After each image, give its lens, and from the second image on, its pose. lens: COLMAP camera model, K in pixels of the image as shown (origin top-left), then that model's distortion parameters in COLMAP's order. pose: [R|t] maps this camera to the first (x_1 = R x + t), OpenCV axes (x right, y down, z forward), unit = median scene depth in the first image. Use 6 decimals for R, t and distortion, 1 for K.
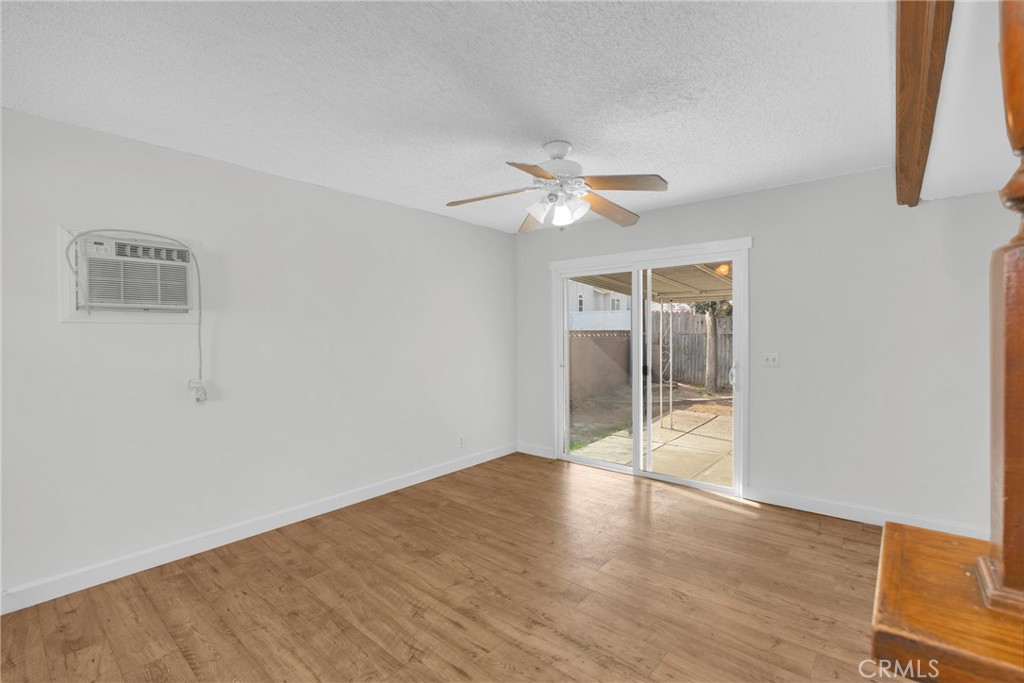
lens RADIAL K [[459.7, 0, 512.0], [0, 459.7, 341.5], [0, 0, 1]] dist [-0.001499, -0.000117]
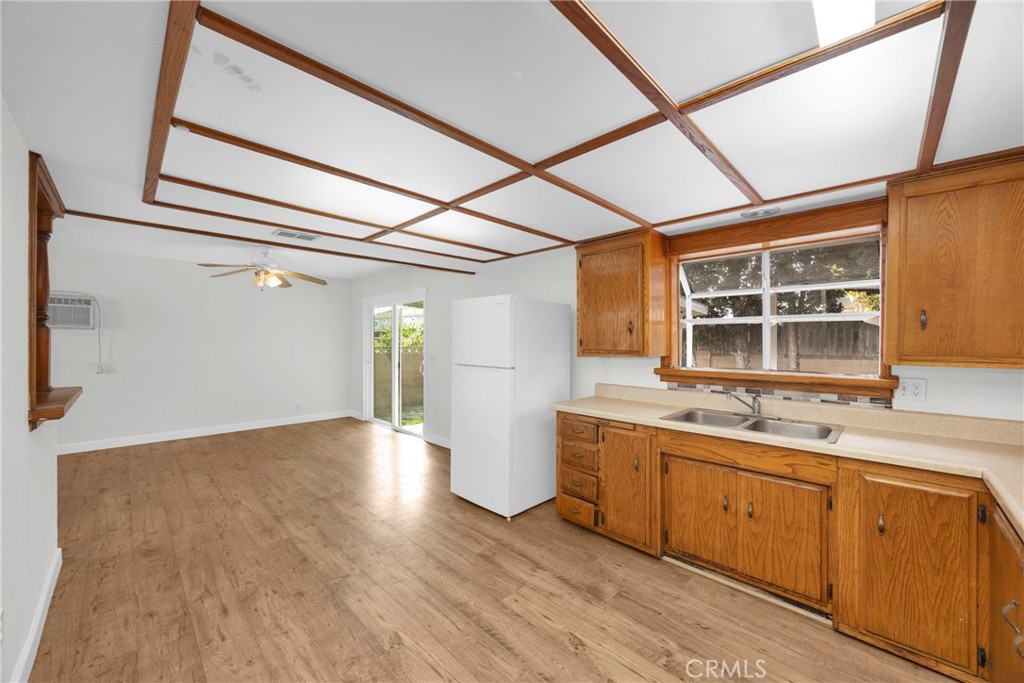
lens RADIAL K [[389.2, 0, 509.8], [0, 389.2, 340.8], [0, 0, 1]] dist [-0.000450, 0.000070]
pose [[0.996188, 0.012611, -0.086321, 1.434980], [-0.014725, 0.999606, -0.023899, 0.005195], [0.085985, 0.025079, 0.995981, -0.633872]]
